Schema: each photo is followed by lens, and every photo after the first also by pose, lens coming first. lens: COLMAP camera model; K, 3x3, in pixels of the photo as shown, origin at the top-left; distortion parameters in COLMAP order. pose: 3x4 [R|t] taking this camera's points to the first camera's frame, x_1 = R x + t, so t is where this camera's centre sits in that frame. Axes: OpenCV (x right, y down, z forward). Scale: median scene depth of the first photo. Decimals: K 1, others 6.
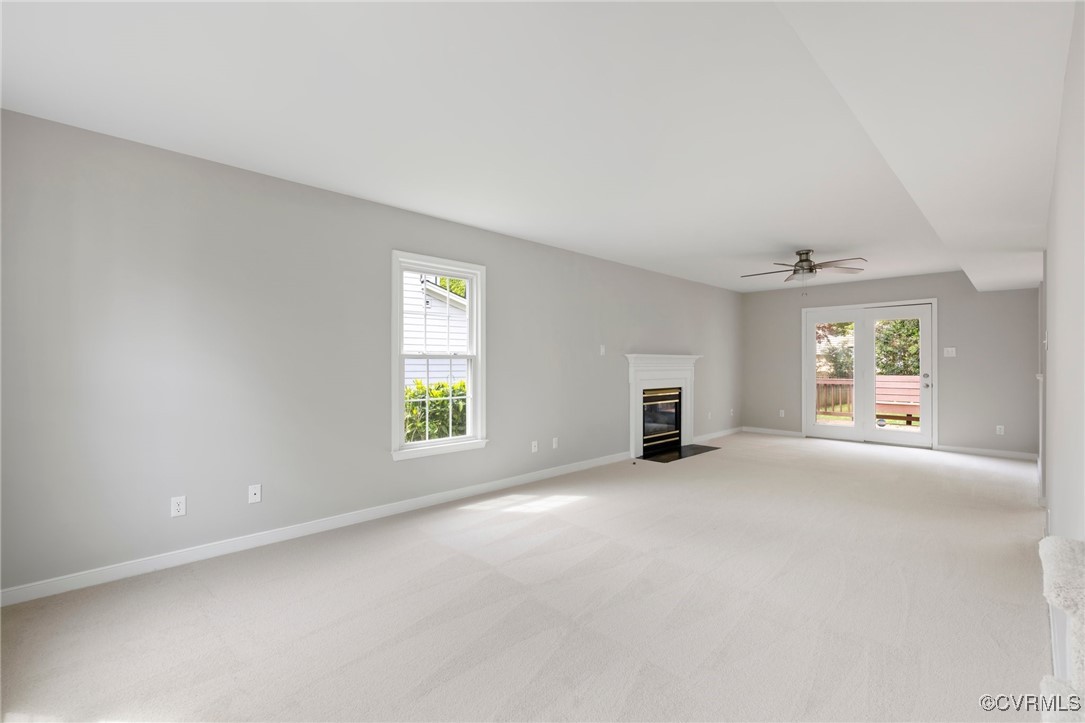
lens RADIAL K [[487.7, 0, 549.2], [0, 487.7, 361.7], [0, 0, 1]] dist [0.004112, -0.001911]
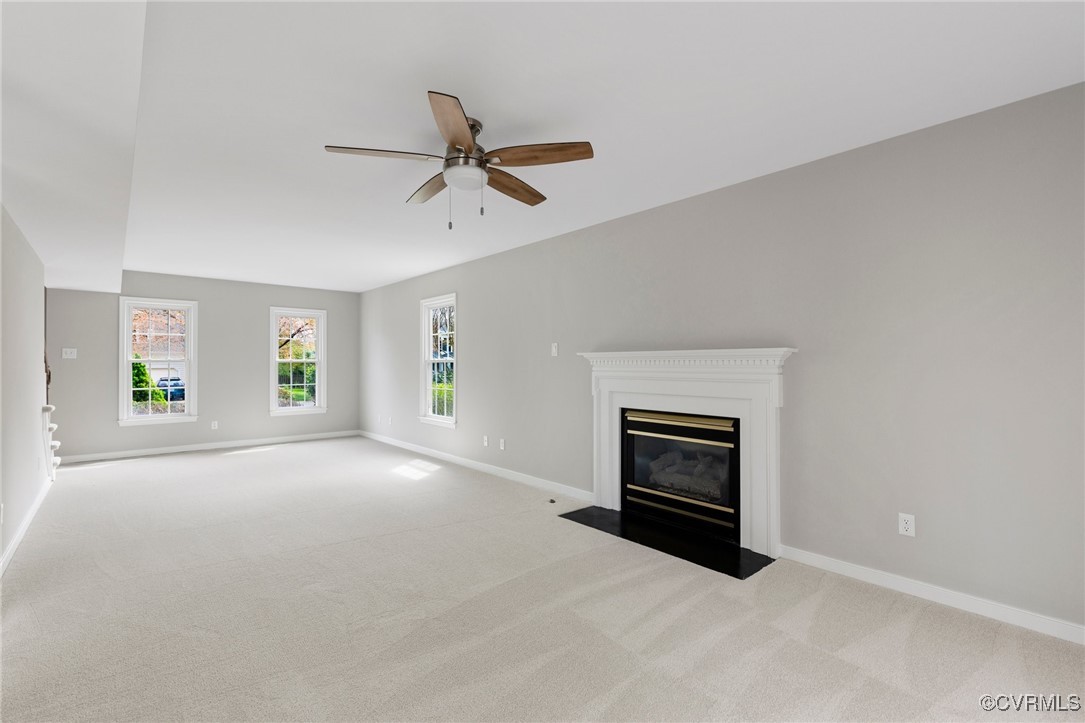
lens RADIAL K [[487.7, 0, 541.0], [0, 487.7, 363.2], [0, 0, 1]] dist [0.004112, -0.001911]
pose [[-0.077832, -0.002077, -0.996964, 0.786353], [0.005620, 0.999981, -0.002522, 0.000404], [0.996951, -0.005800, -0.077819, 0.895666]]
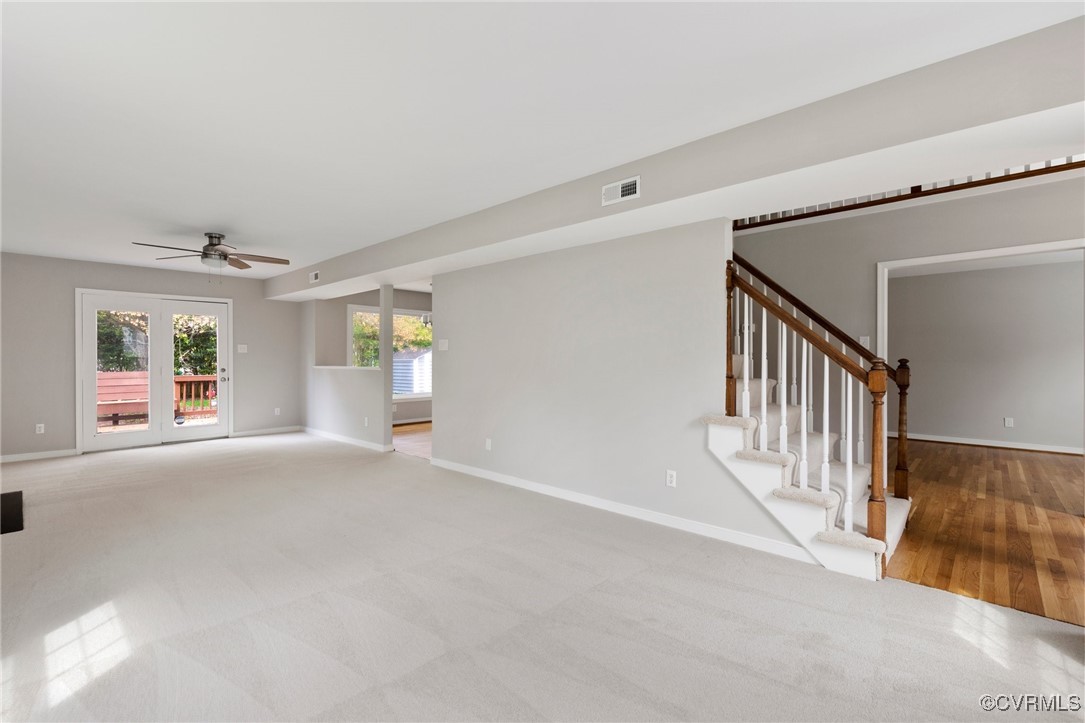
lens RADIAL K [[487.7, 0, 536.9], [0, 487.7, 361.0], [0, 0, 1]] dist [0.004112, -0.001911]
pose [[-0.031157, -0.008143, 0.999481, -0.324434], [-0.001271, 0.999966, 0.008107, -0.000939], [-0.999514, -0.001018, -0.031166, 0.350864]]
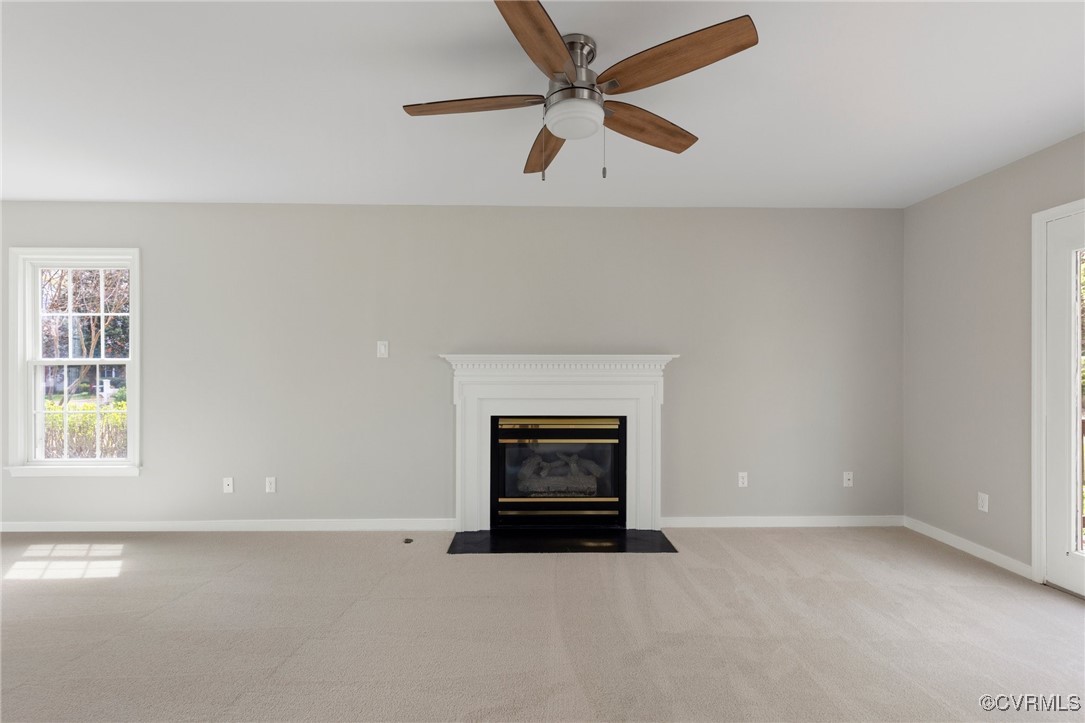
lens RADIAL K [[487.7, 0, 545.6], [0, 487.7, 370.0], [0, 0, 1]] dist [0.004112, -0.001911]
pose [[0.717390, 0.001069, -0.696671, 0.604181], [0.003629, 0.999980, 0.005272, 0.000232], [0.696662, -0.006311, 0.717372, 0.597865]]
